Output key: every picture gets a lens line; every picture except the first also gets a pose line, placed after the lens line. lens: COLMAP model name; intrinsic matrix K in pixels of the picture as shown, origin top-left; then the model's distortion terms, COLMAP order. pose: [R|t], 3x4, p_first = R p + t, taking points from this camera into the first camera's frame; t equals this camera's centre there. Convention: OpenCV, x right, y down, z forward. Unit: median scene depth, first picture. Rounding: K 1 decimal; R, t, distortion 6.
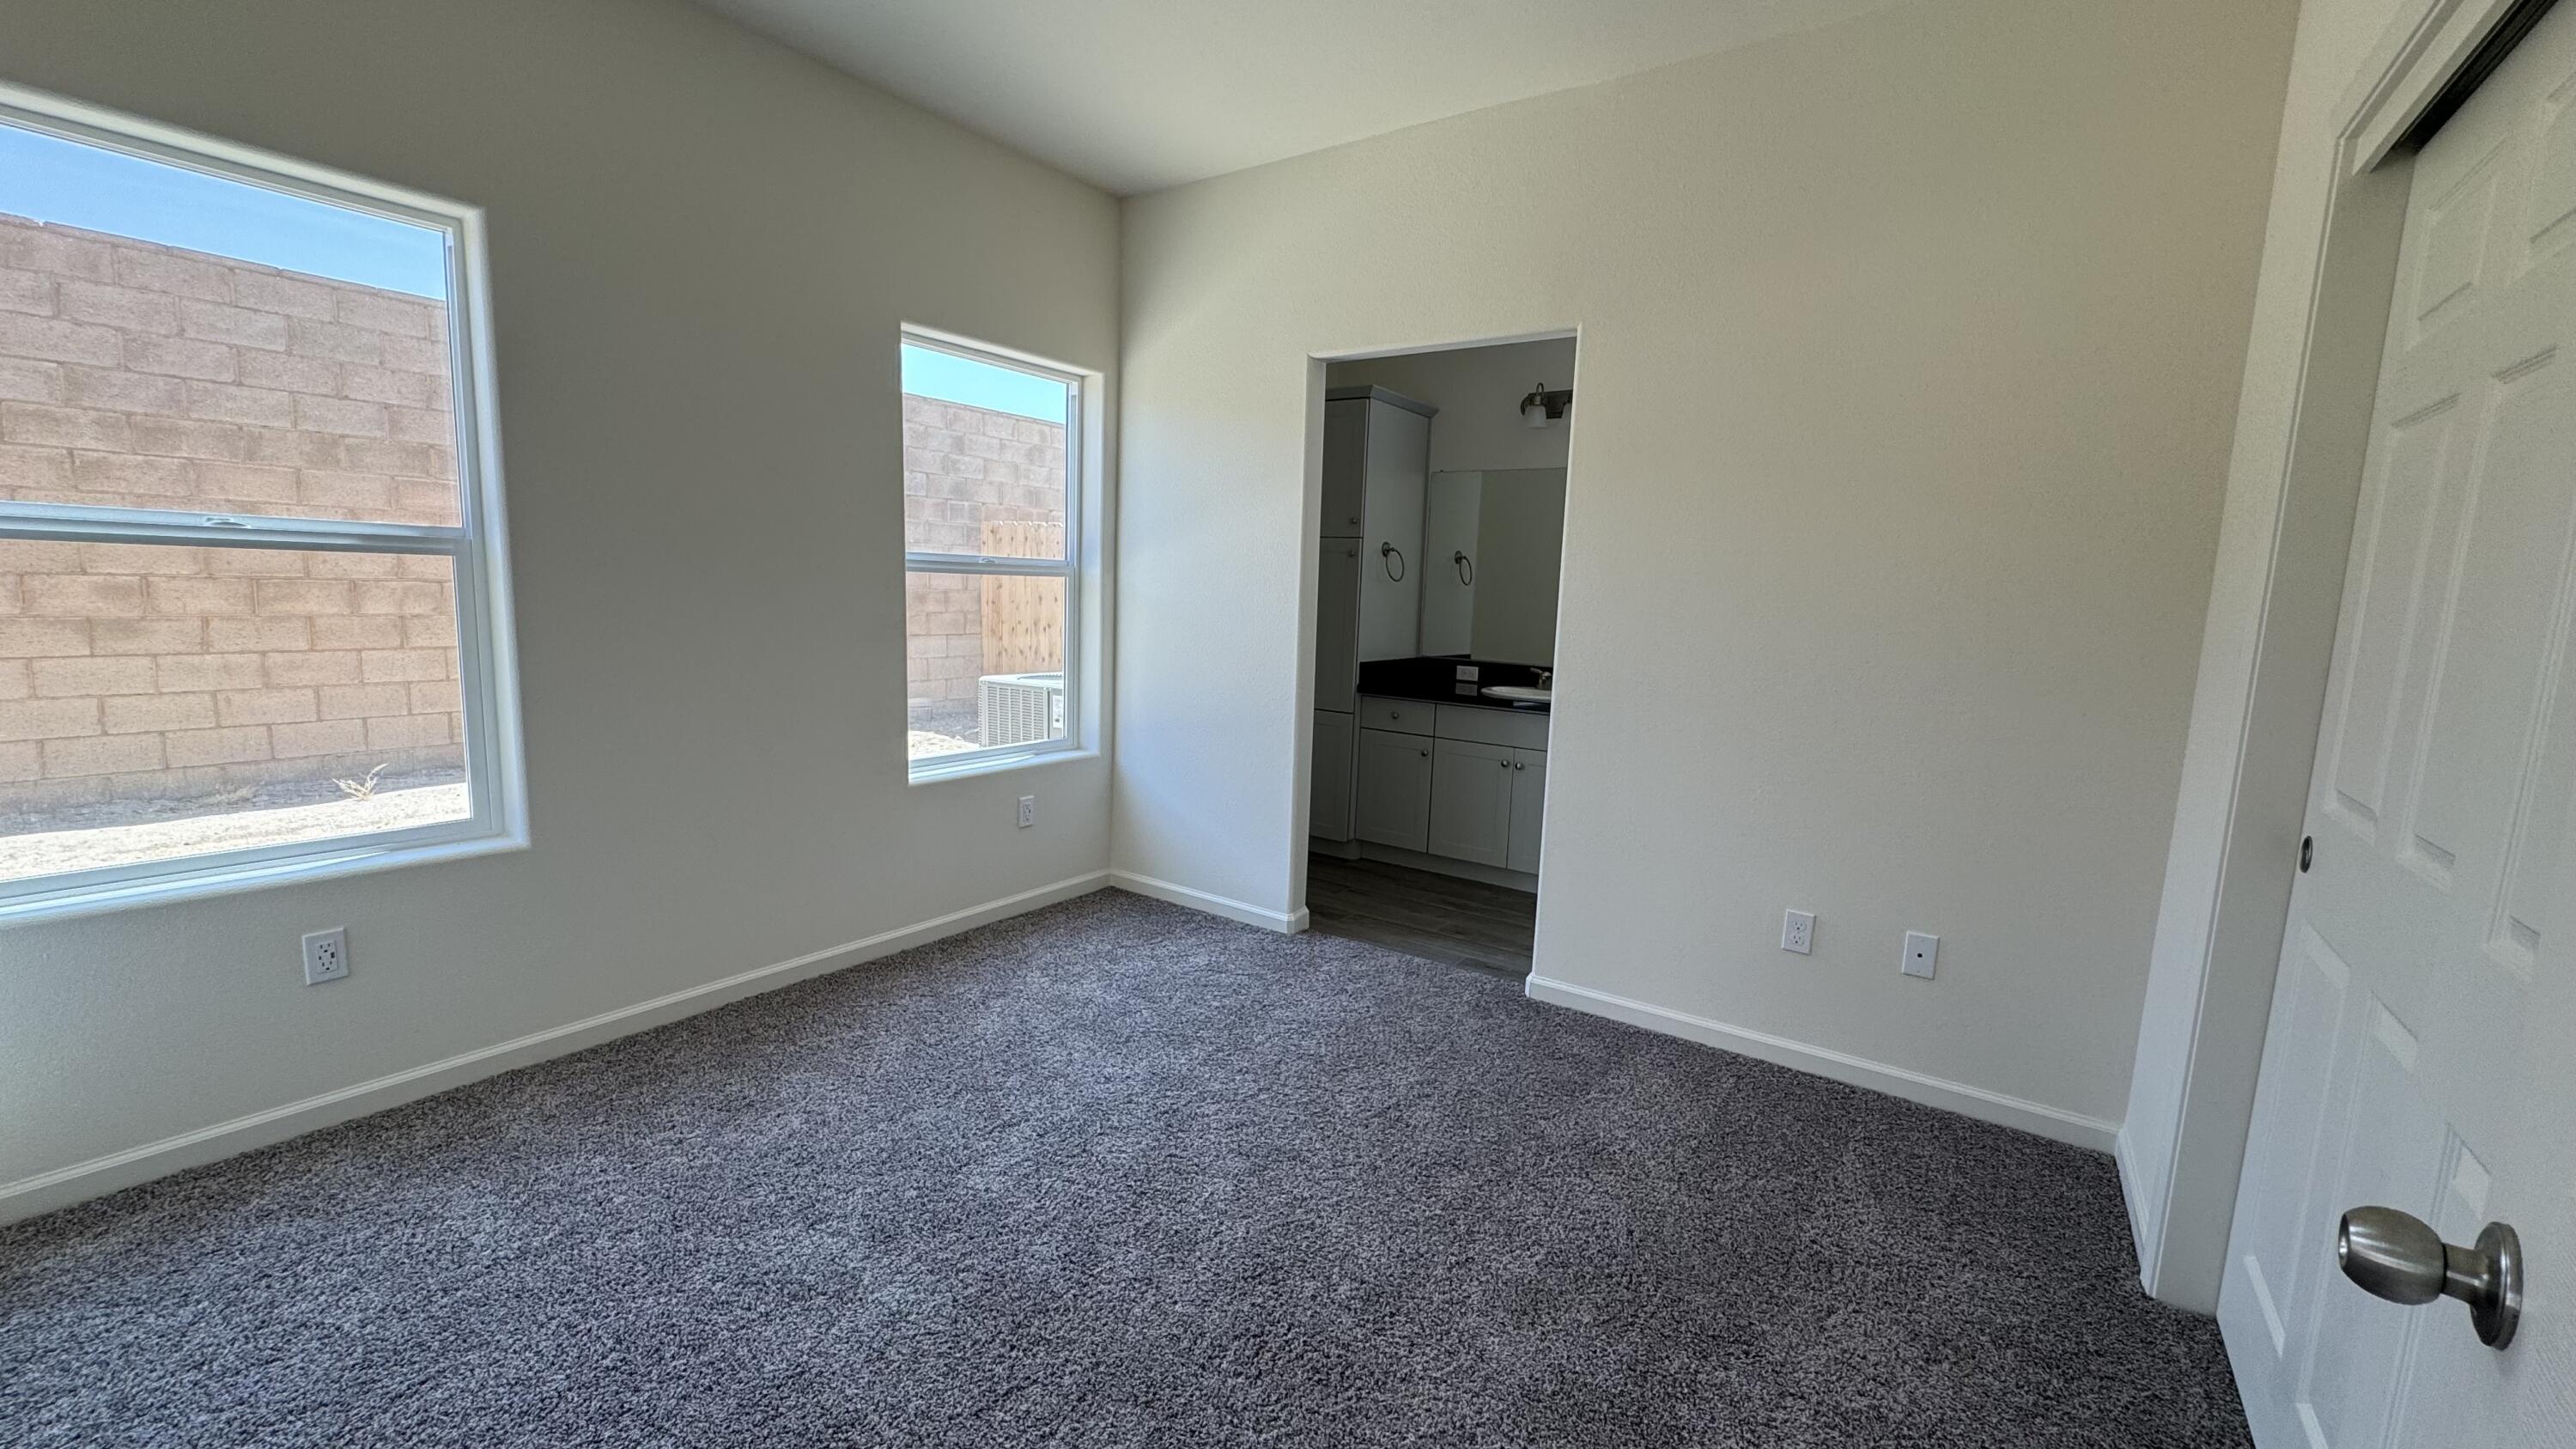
lens RADIAL K [[1030.9, 0, 1279.7], [0, 1030.9, 719.2], [0, 0, 1]] dist [0.009508, -0.000256]
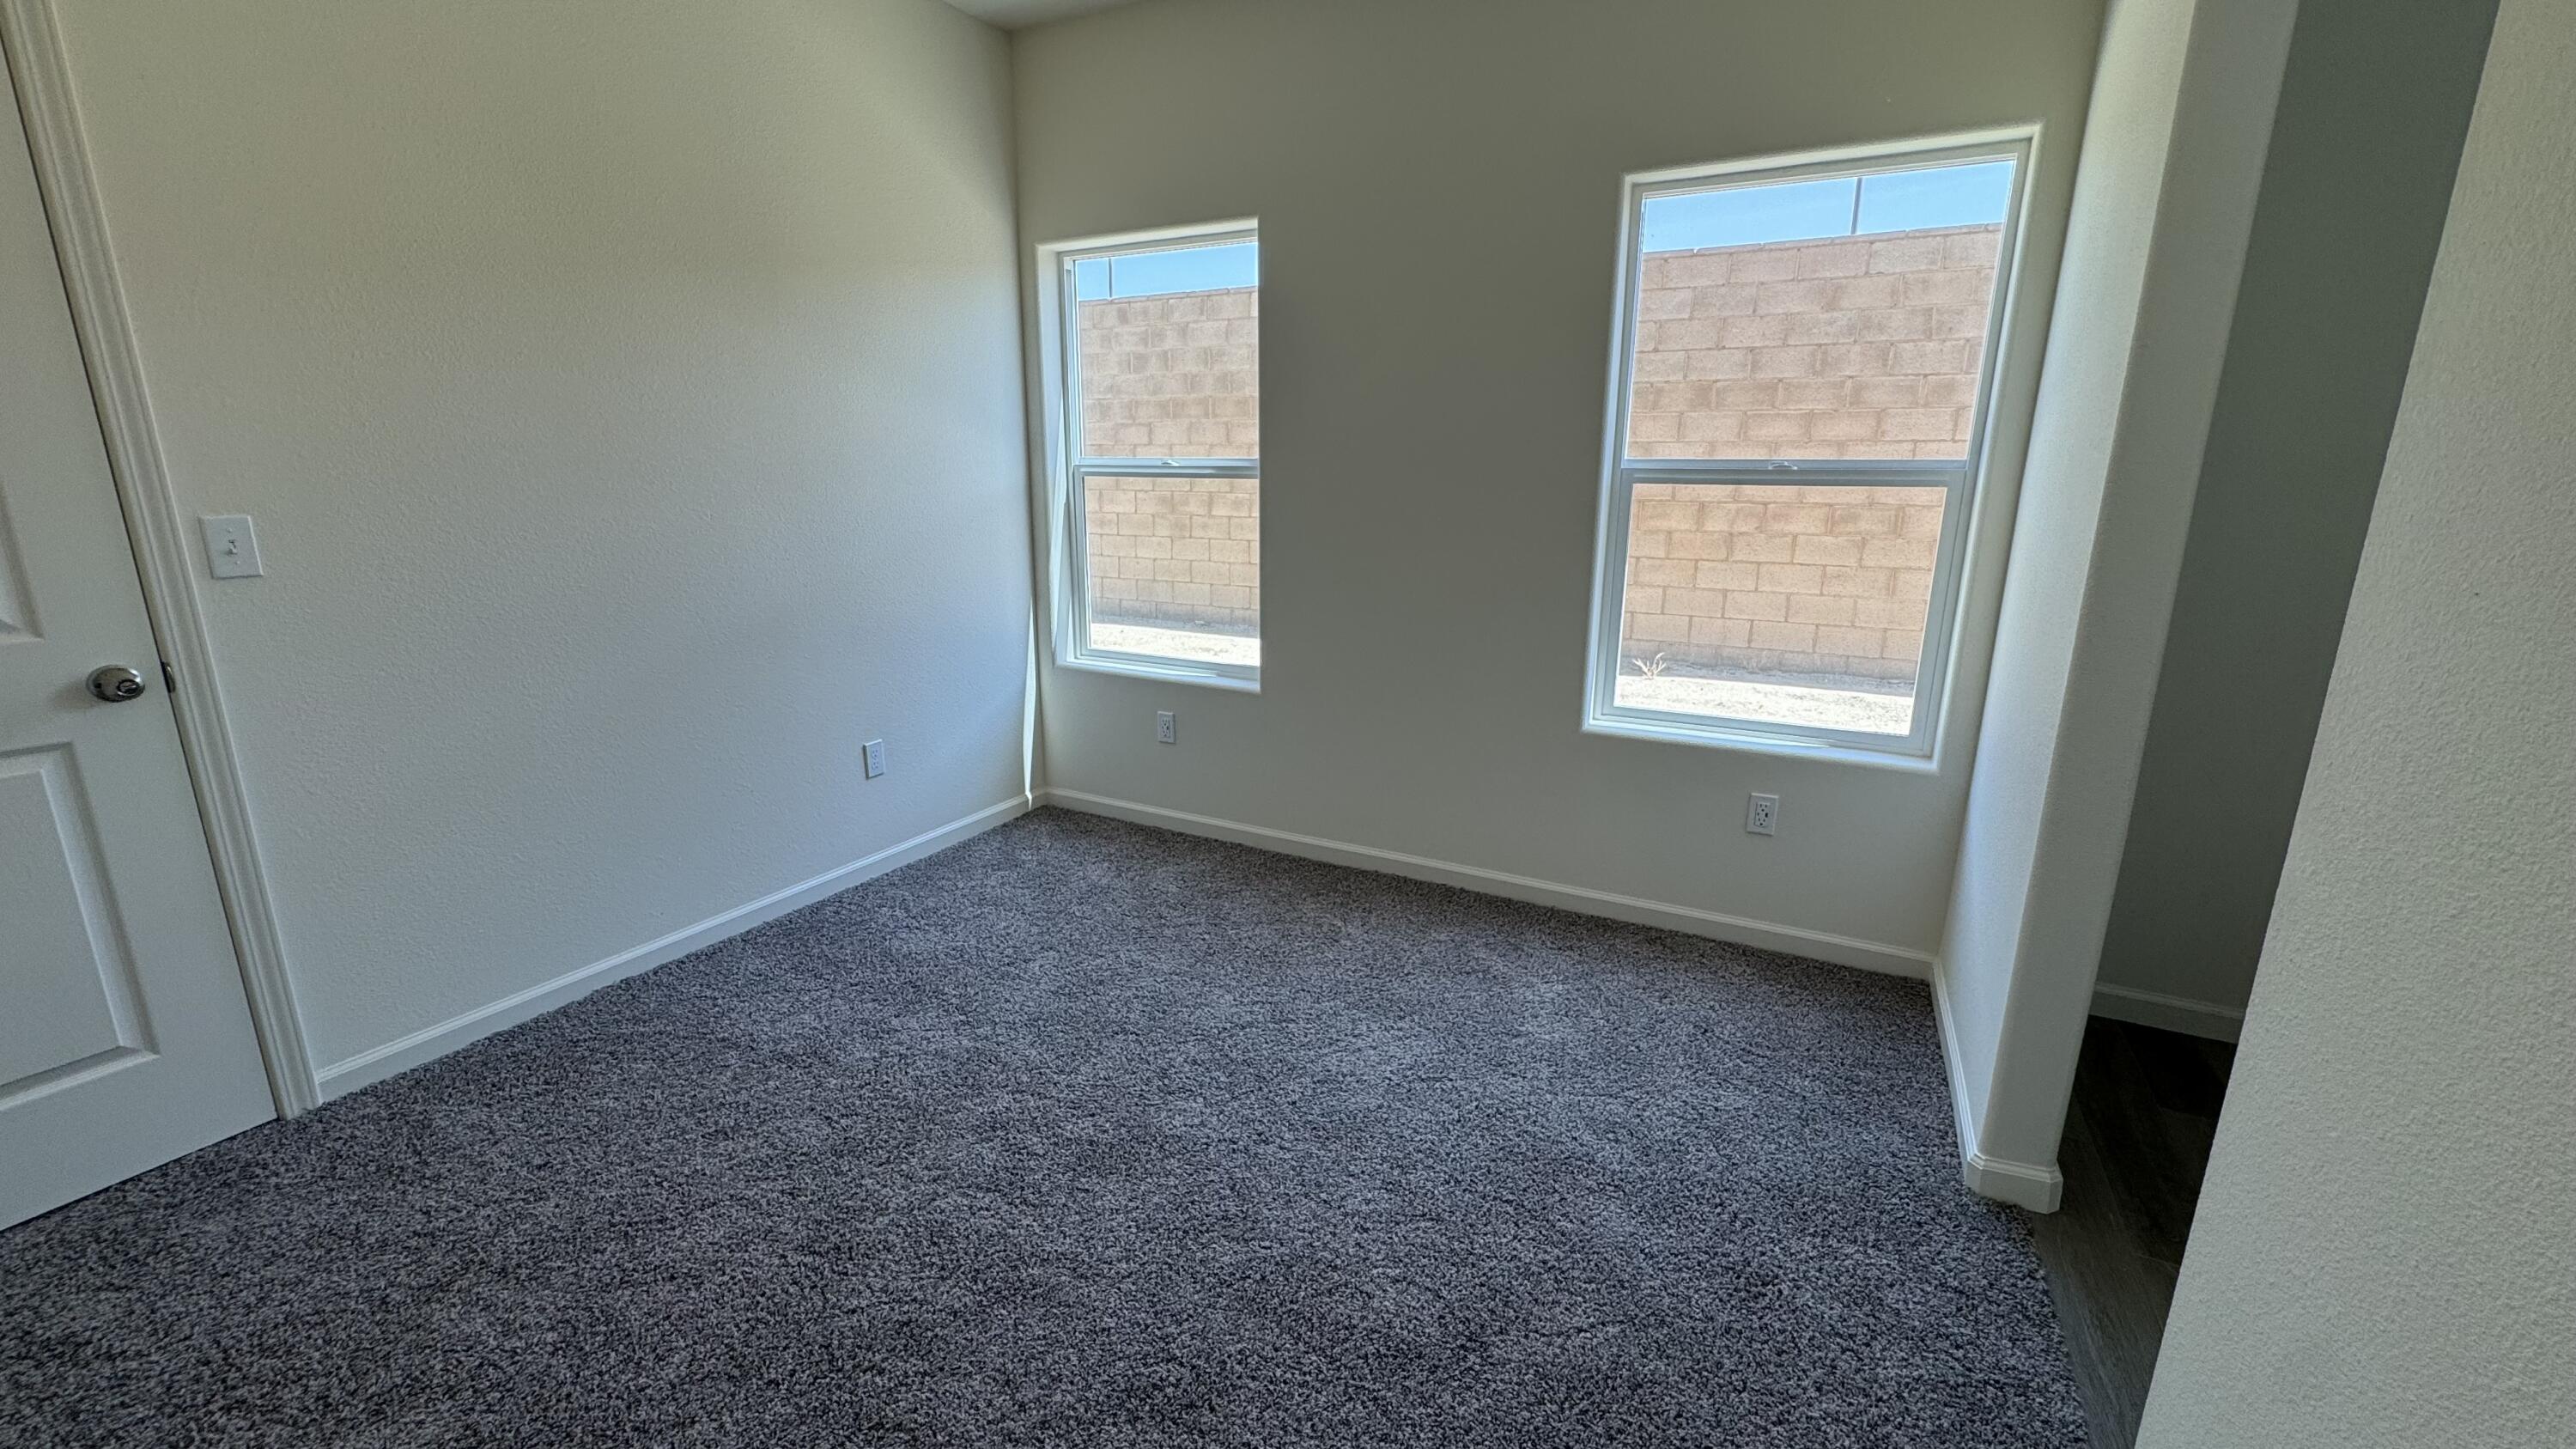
lens RADIAL K [[1044.6, 0, 1279.0], [0, 1044.6, 739.6], [0, 0, 1]] dist [-0.076599, 0.045547]
pose [[0.090242, 0.213313, -0.972807, 0.305500], [-0.125534, 0.971438, 0.201367, -0.046687], [0.987976, 0.103949, 0.114442, 0.425449]]
